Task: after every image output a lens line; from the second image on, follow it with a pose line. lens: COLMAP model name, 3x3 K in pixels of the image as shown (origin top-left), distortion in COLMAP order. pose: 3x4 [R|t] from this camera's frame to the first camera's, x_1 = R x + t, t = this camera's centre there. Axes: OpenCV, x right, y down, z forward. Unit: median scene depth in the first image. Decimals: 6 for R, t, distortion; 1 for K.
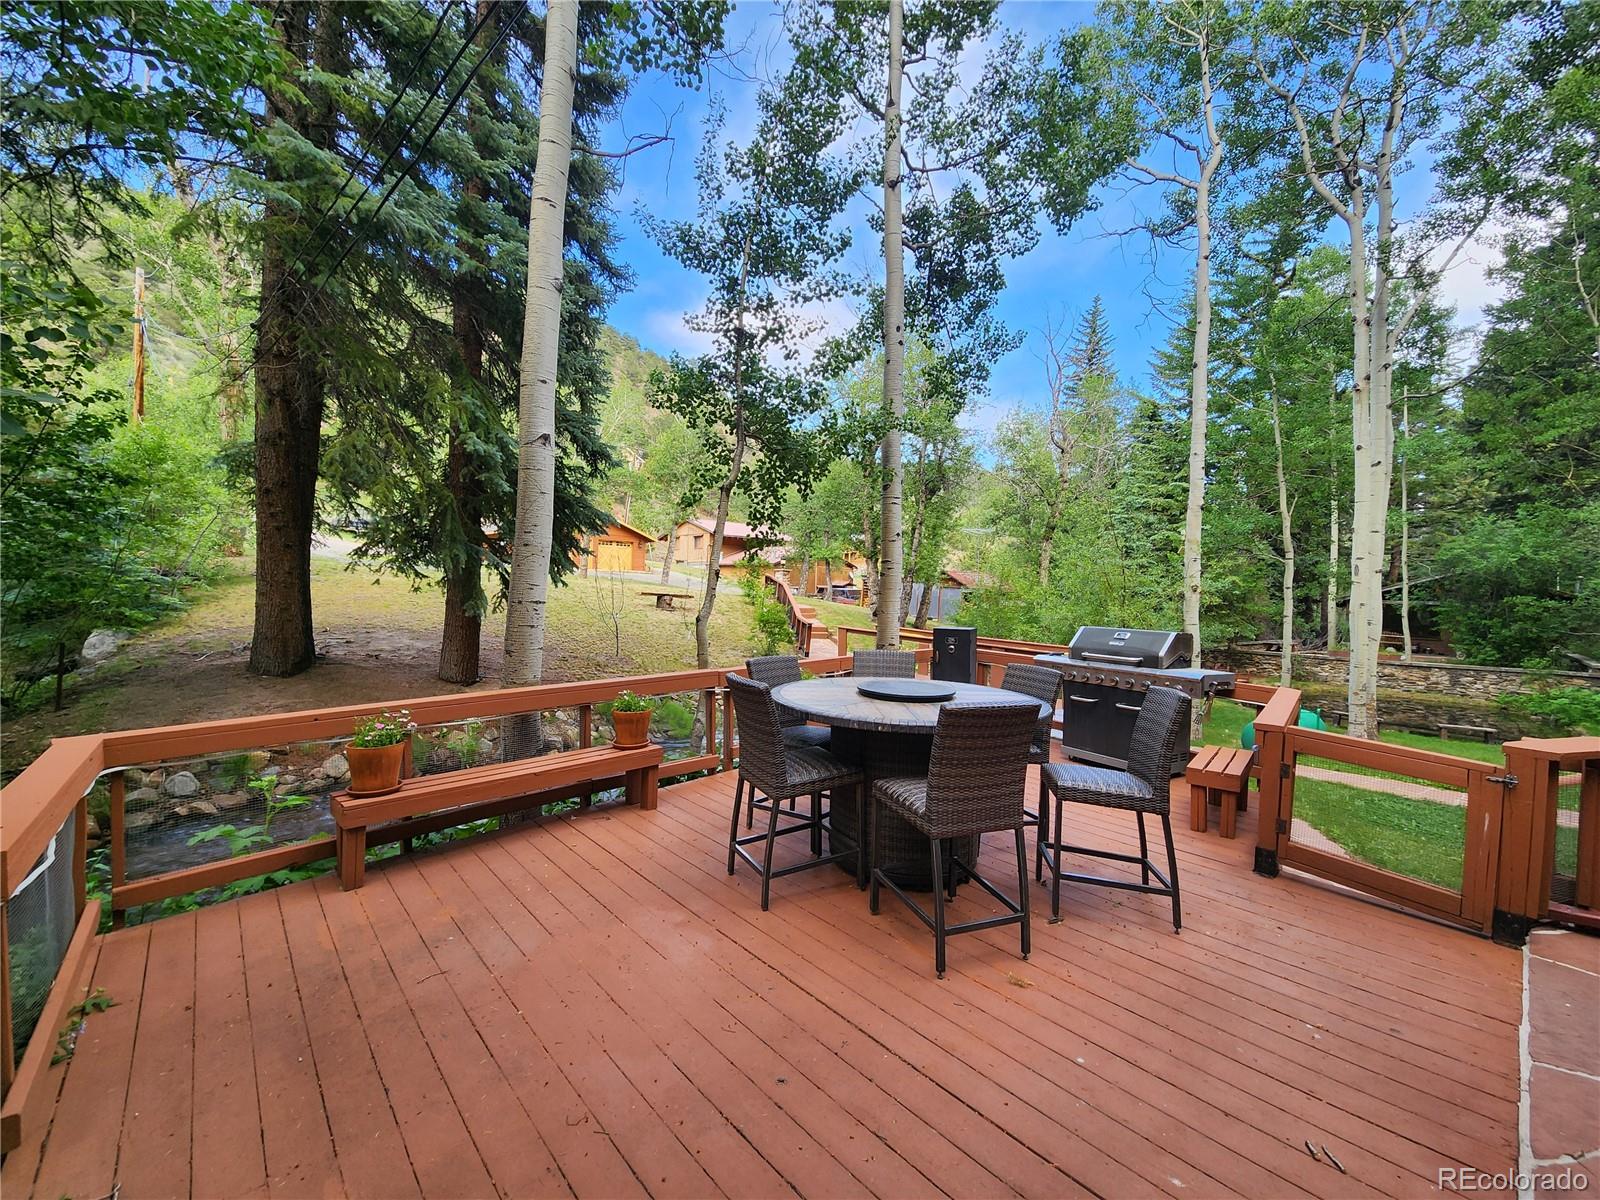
lens RADIAL K [[650.4, 0, 796.3], [0, 650.4, 592.7], [0, 0, 1]] dist [0.001337, -0.004319]
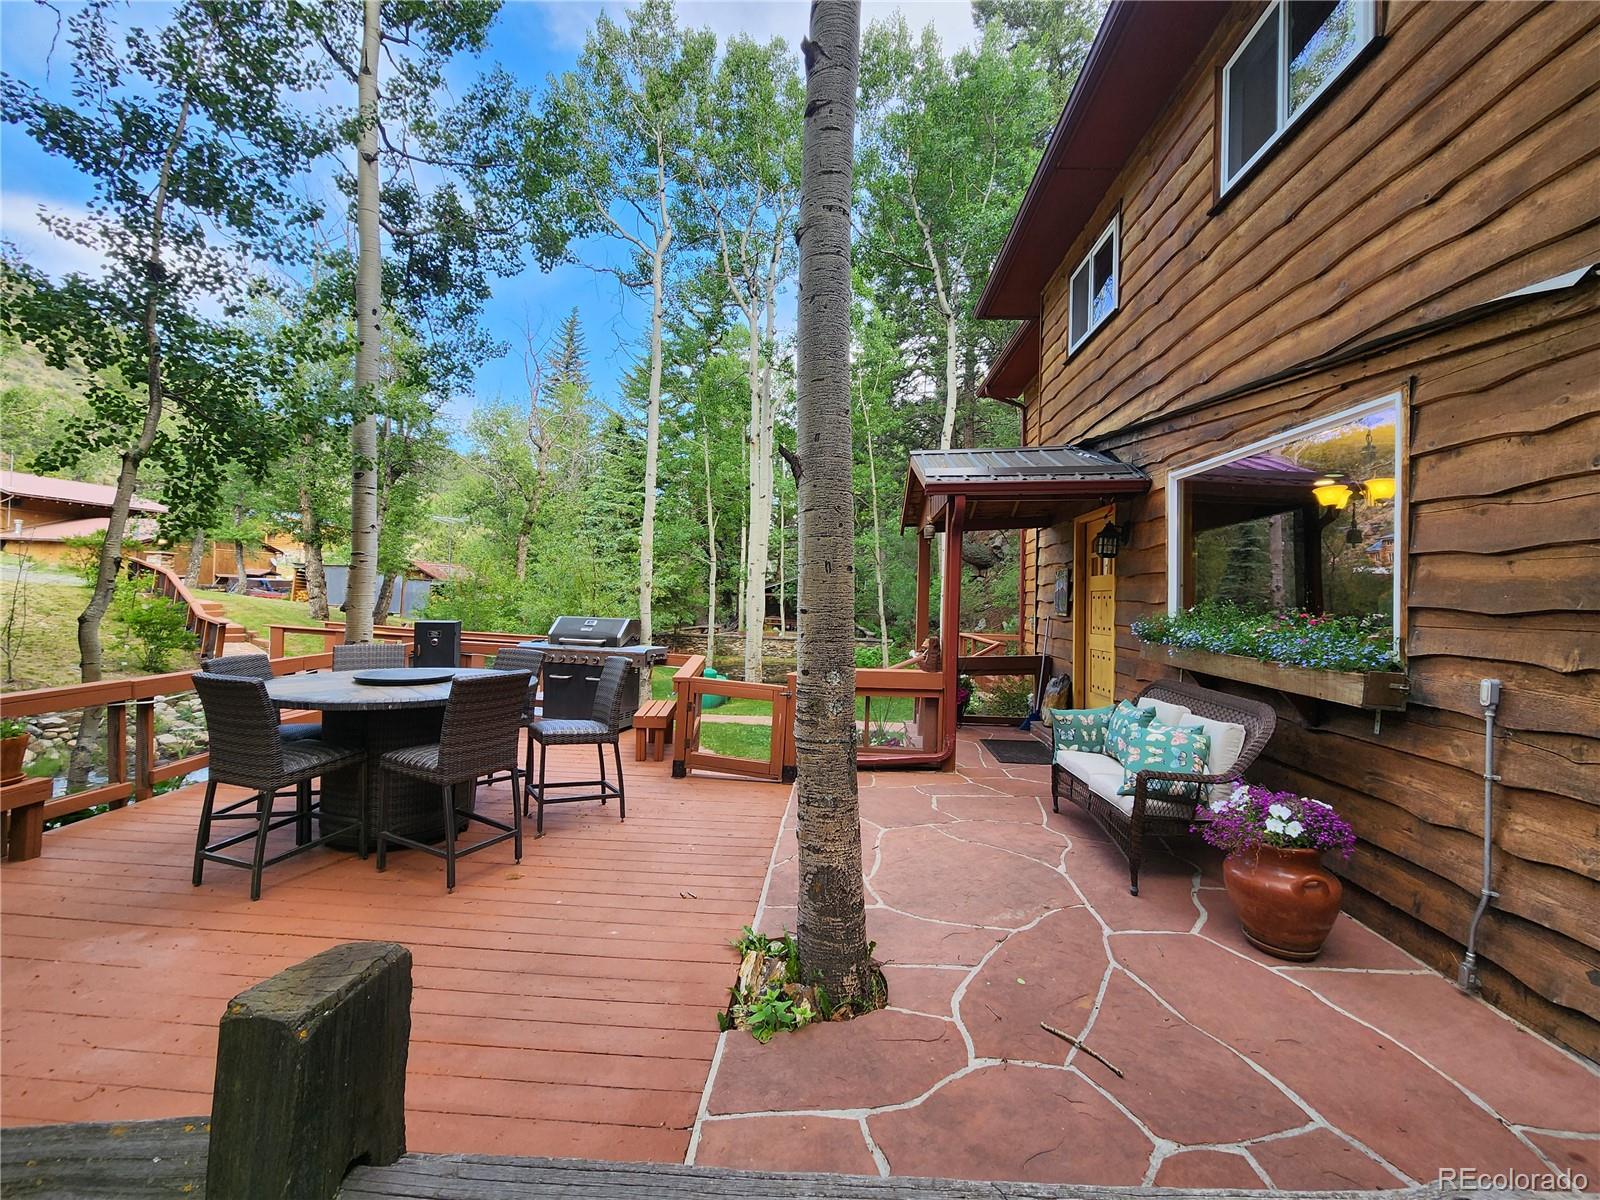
lens RADIAL K [[653.0, 0, 799.7], [0, 653.0, 585.7], [0, 0, 1]] dist [0.000666, 0.003479]
pose [[0.718101, 0.007593, 0.695897, -0.060810], [-0.007845, 0.999965, -0.002815, -0.003465], [-0.695894, -0.003438, 0.718136, -0.129618]]
